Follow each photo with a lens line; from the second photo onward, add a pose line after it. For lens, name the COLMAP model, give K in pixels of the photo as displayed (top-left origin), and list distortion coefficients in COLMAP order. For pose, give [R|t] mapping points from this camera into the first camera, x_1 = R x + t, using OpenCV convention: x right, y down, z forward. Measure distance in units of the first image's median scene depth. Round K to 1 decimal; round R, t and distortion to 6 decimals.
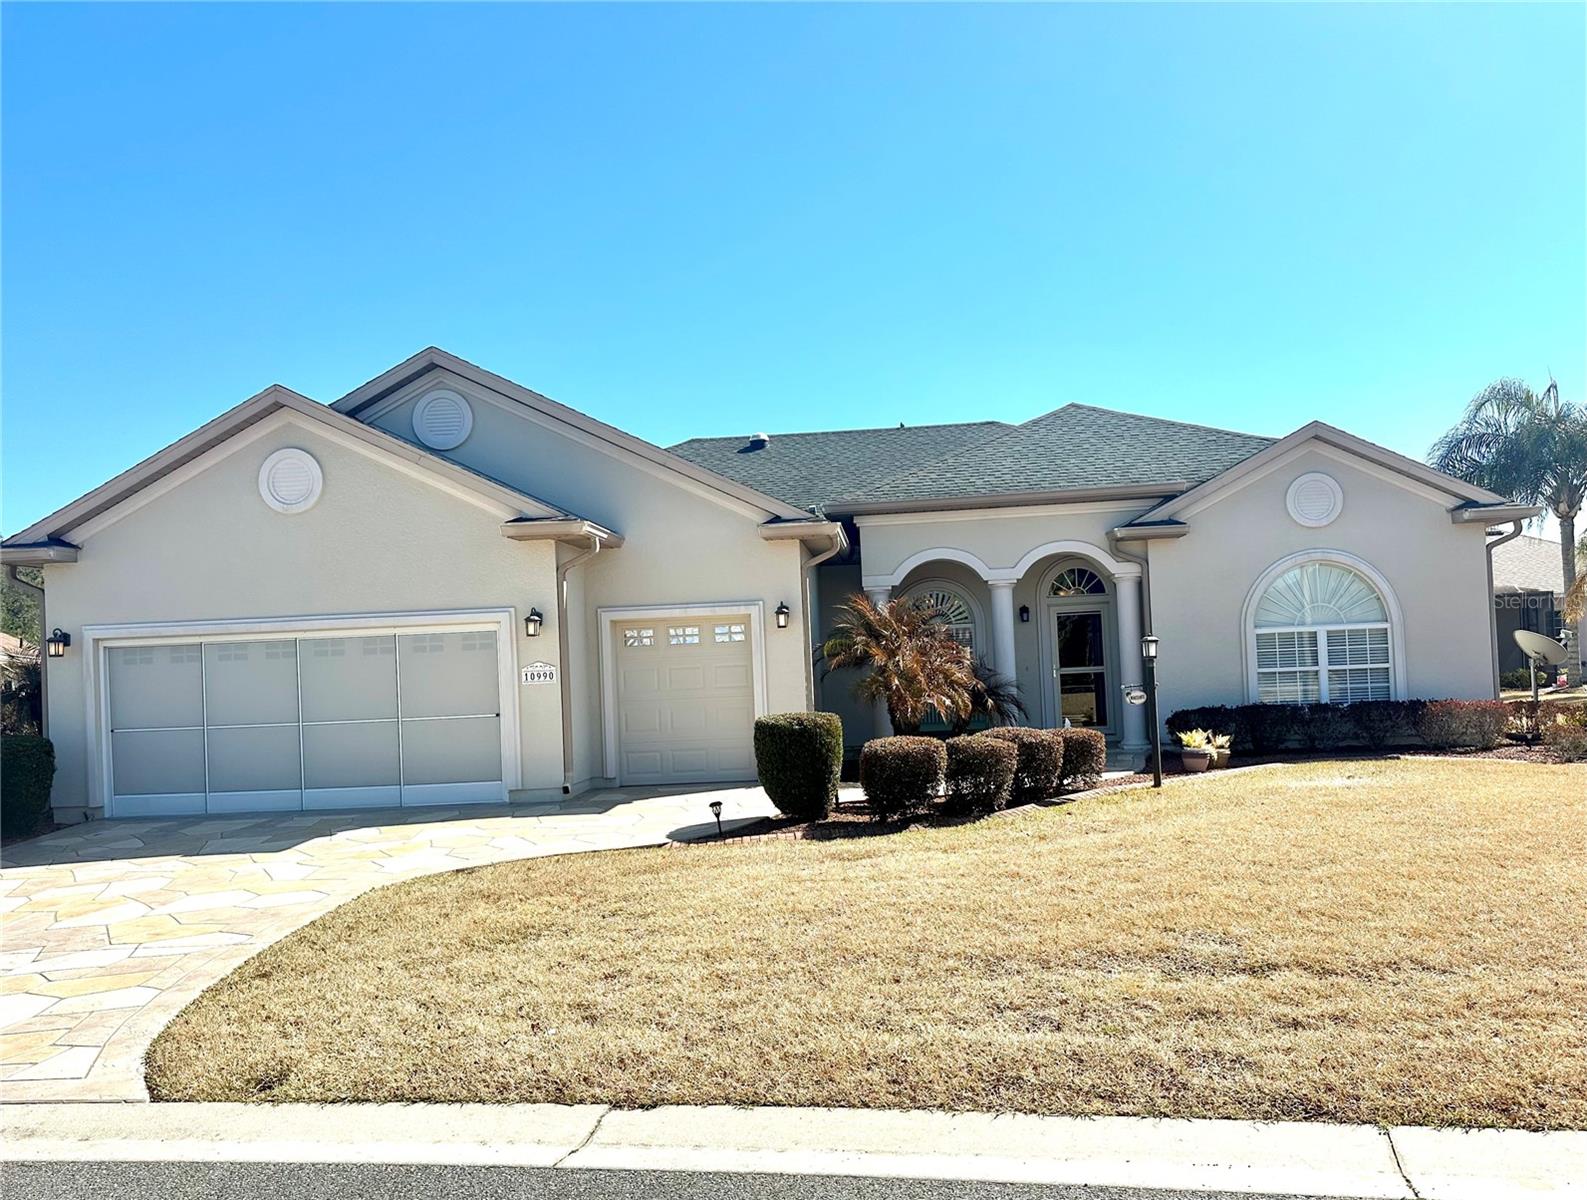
lens RADIAL K [[1224.6, 0, 794.9], [0, 1224.6, 653.1], [0, 0, 1]] dist [0.105042, -0.169456]
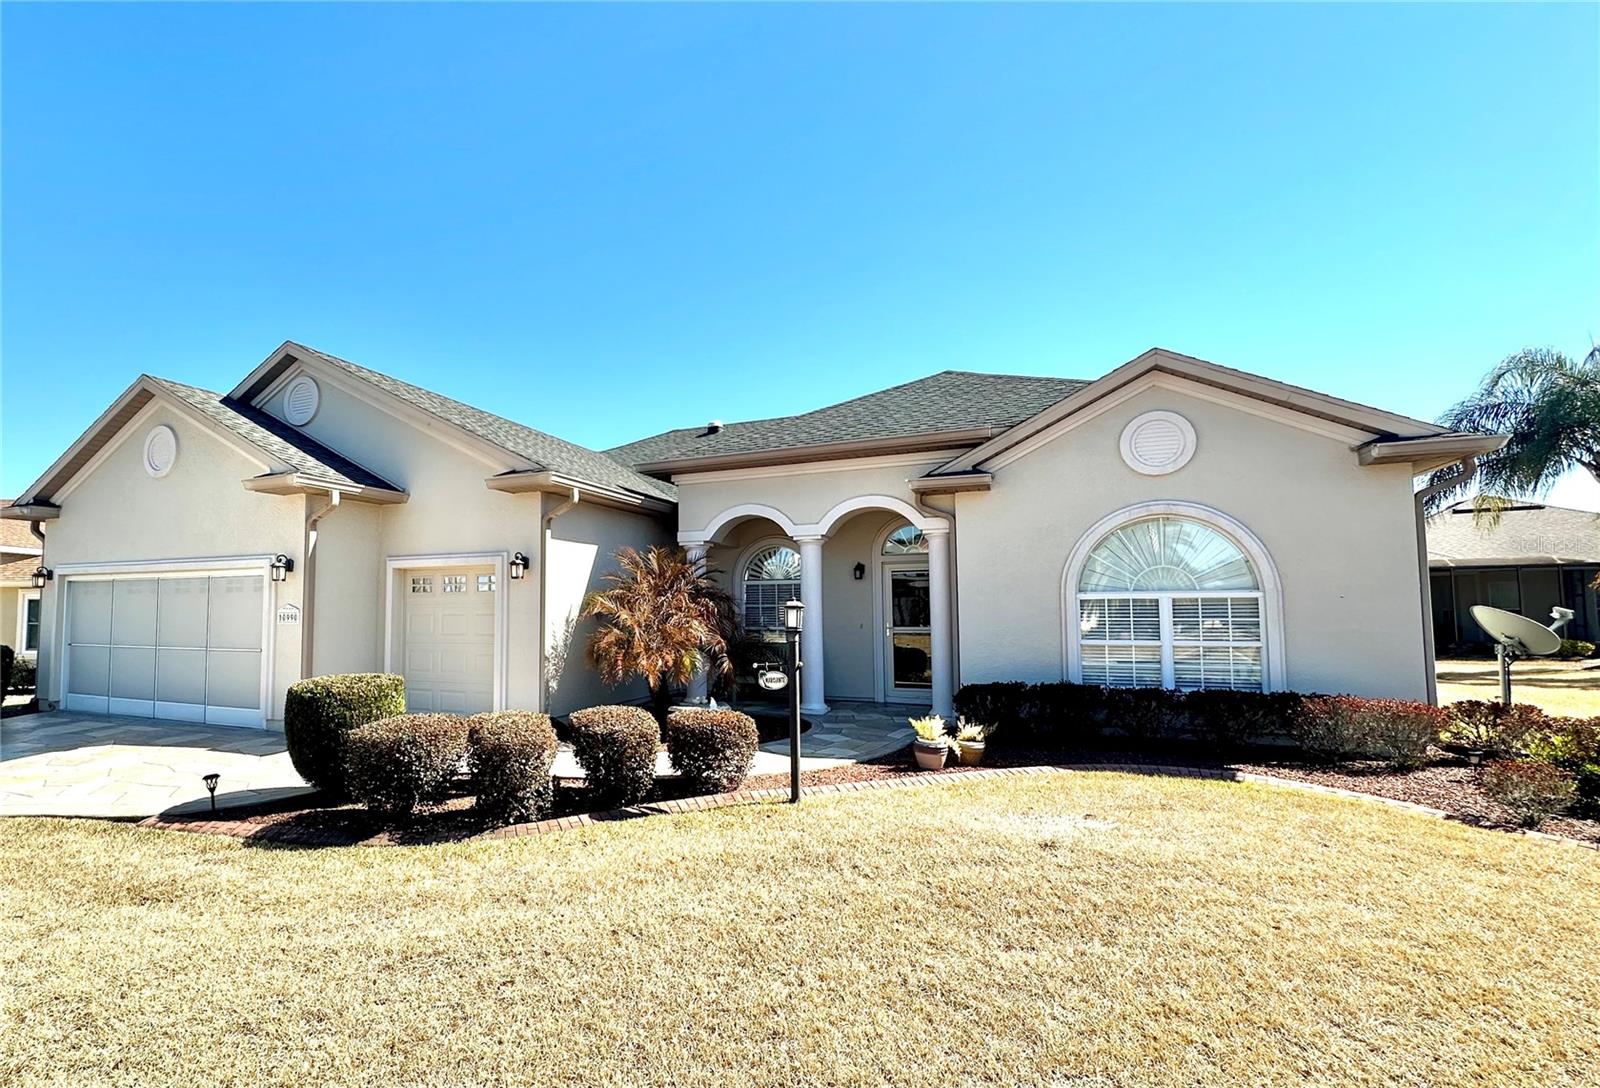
lens RADIAL K [[741.8, 0, 689.8], [0, 741.8, 564.0], [0, 0, 1]] dist [-0.001399, -0.000135]
pose [[0.935571, 0.016656, -0.352745, 0.303105], [-0.030243, 0.998996, -0.033041, -0.015001], [0.351841, 0.041580, 0.935136, 0.425703]]
